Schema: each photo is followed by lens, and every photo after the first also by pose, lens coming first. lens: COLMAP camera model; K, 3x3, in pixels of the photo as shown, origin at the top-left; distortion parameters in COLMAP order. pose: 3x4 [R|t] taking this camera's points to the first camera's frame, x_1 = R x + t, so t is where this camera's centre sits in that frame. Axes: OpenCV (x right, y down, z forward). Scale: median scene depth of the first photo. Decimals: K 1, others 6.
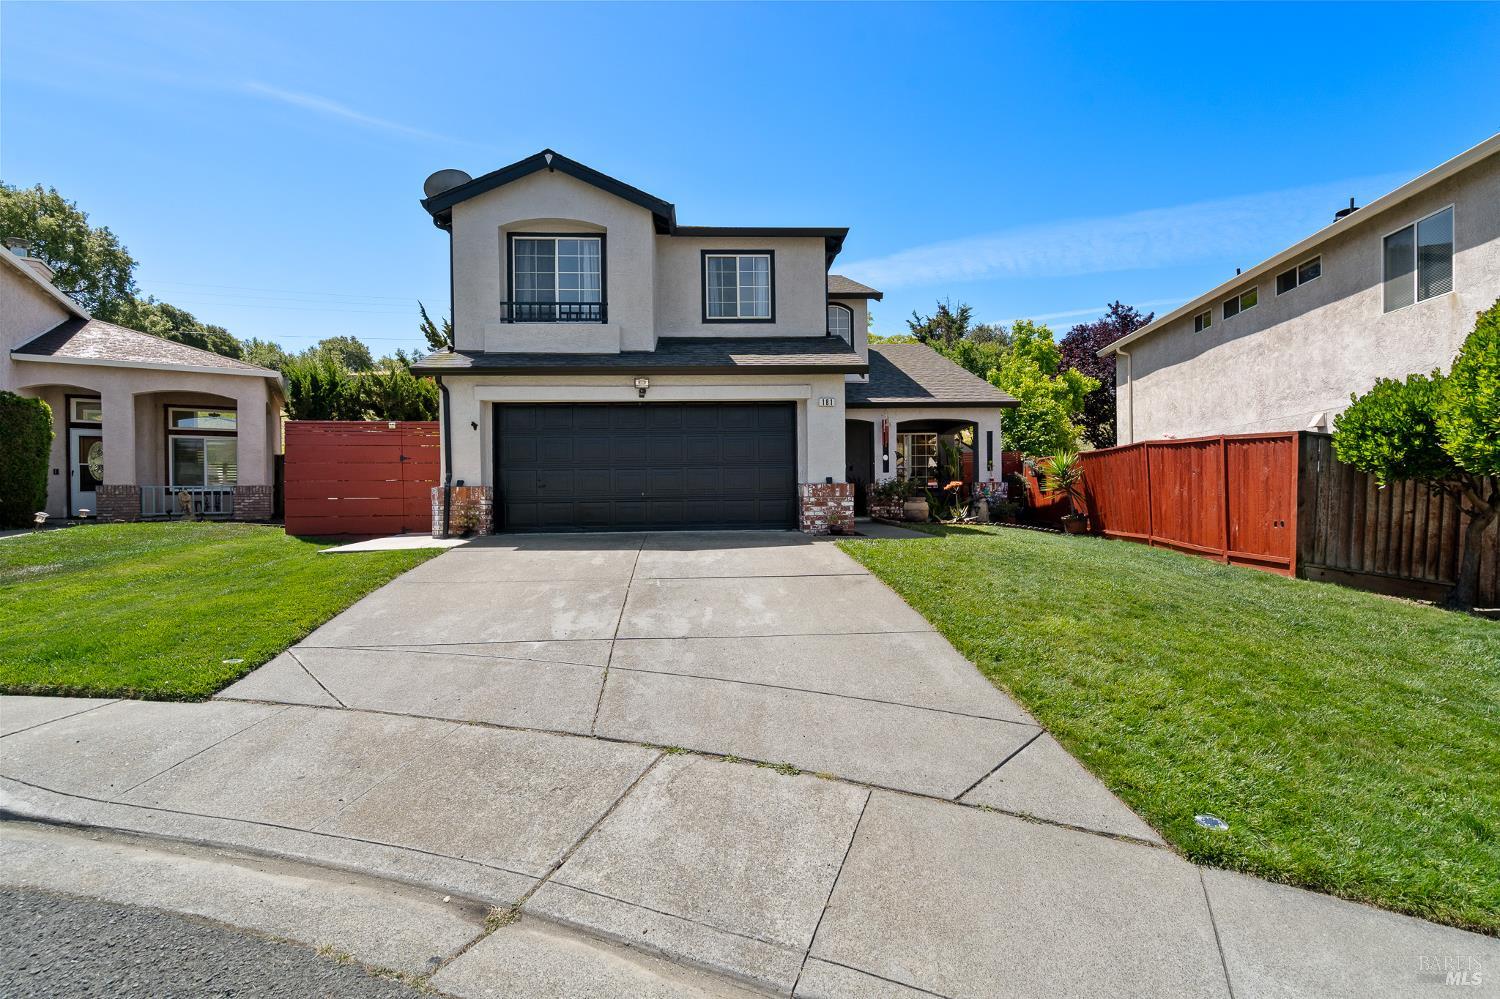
lens RADIAL K [[681.9, 0, 743.5], [0, 681.9, 499.1], [0, 0, 1]] dist [-0.003984, 0.002199]
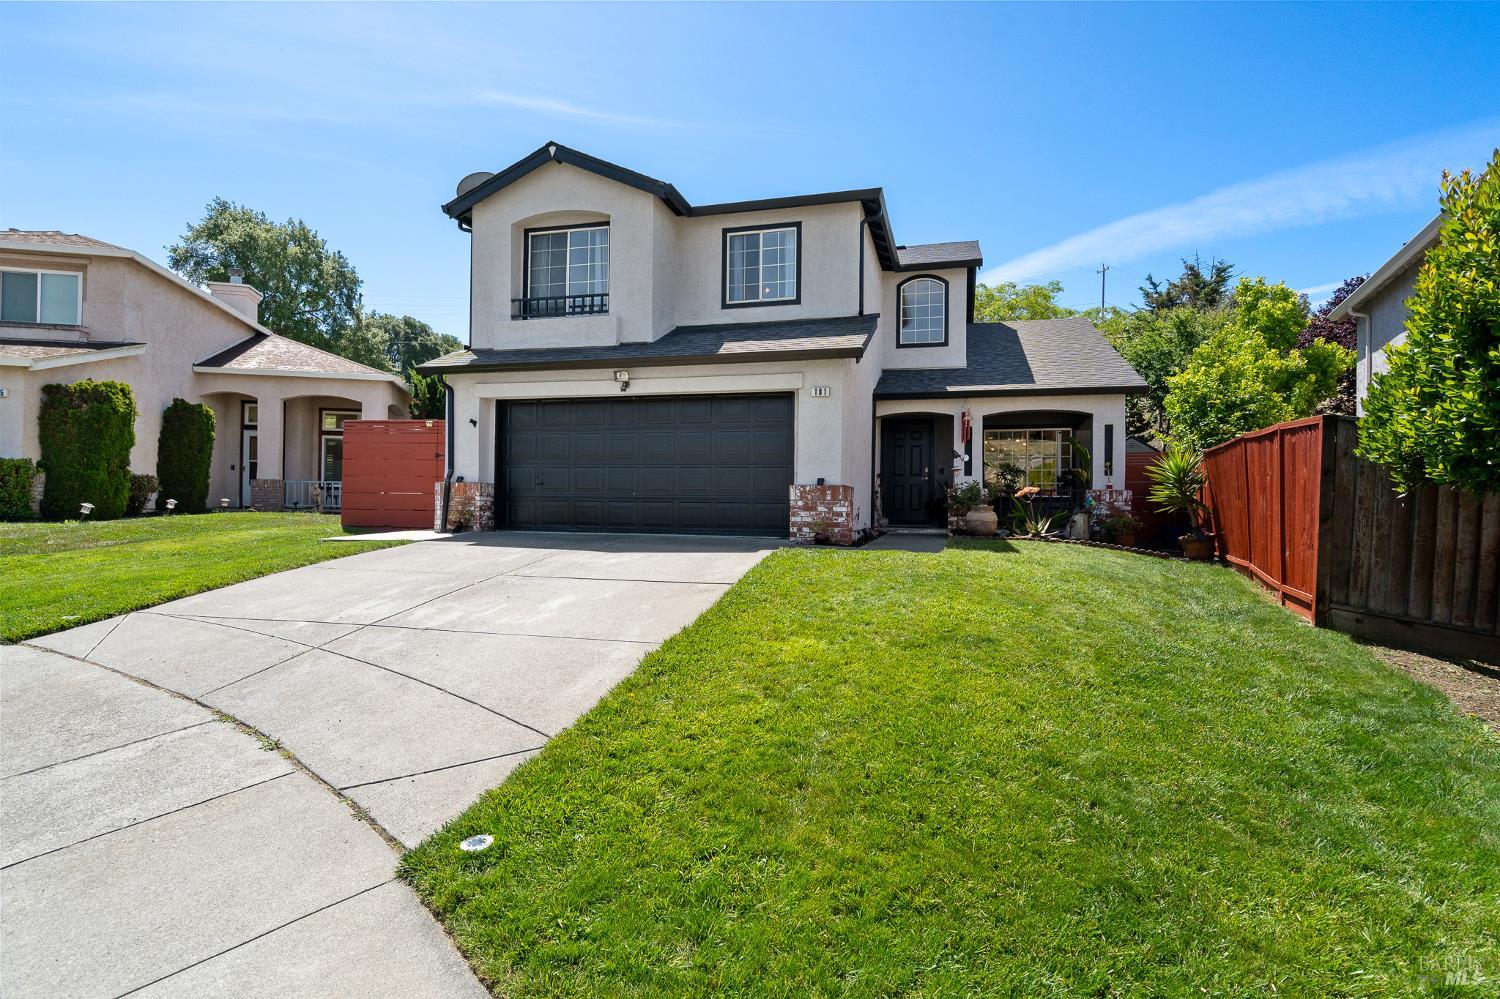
lens RADIAL K [[775.6, 0, 754.7], [0, 775.6, 500.6], [0, 0, 1]] dist [0.006400, -0.001343]
pose [[0.948129, 0.021432, -0.317164, 0.343860], [-0.025100, 0.999657, -0.007482, 0.005884], [0.316895, 0.015055, 0.948341, 0.035317]]
